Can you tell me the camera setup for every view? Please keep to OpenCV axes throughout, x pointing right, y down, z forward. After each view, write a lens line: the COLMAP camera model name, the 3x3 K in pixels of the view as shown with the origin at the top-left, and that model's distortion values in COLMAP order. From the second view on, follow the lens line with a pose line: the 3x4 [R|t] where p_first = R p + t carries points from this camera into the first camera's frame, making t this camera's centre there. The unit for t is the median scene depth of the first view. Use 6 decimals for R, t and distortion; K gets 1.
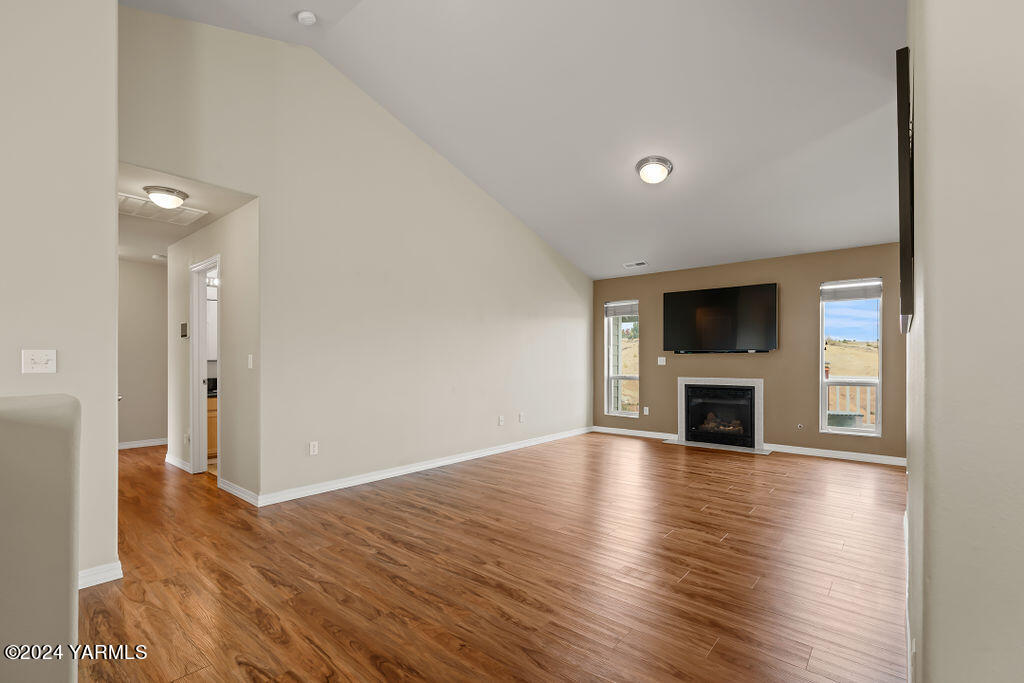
lens RADIAL K [[466.1, 0, 520.9], [0, 466.1, 362.9], [0, 0, 1]] dist [-0.002152, 0.001452]
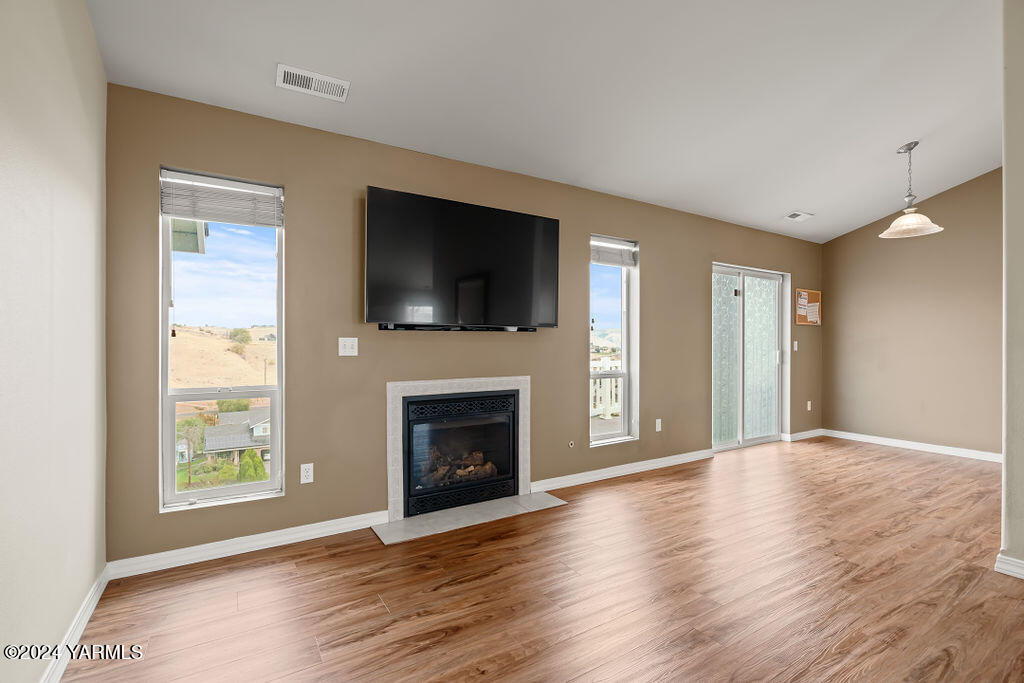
lens RADIAL K [[466.1, 0, 511.1], [0, 466.1, 341.9], [0, 0, 1]] dist [-0.002152, 0.001452]
pose [[0.327832, 0.003995, 0.944728, -0.052950], [0.005675, 0.999965, -0.006198, -0.005267], [-0.944719, 0.007393, 0.327798, 0.798425]]
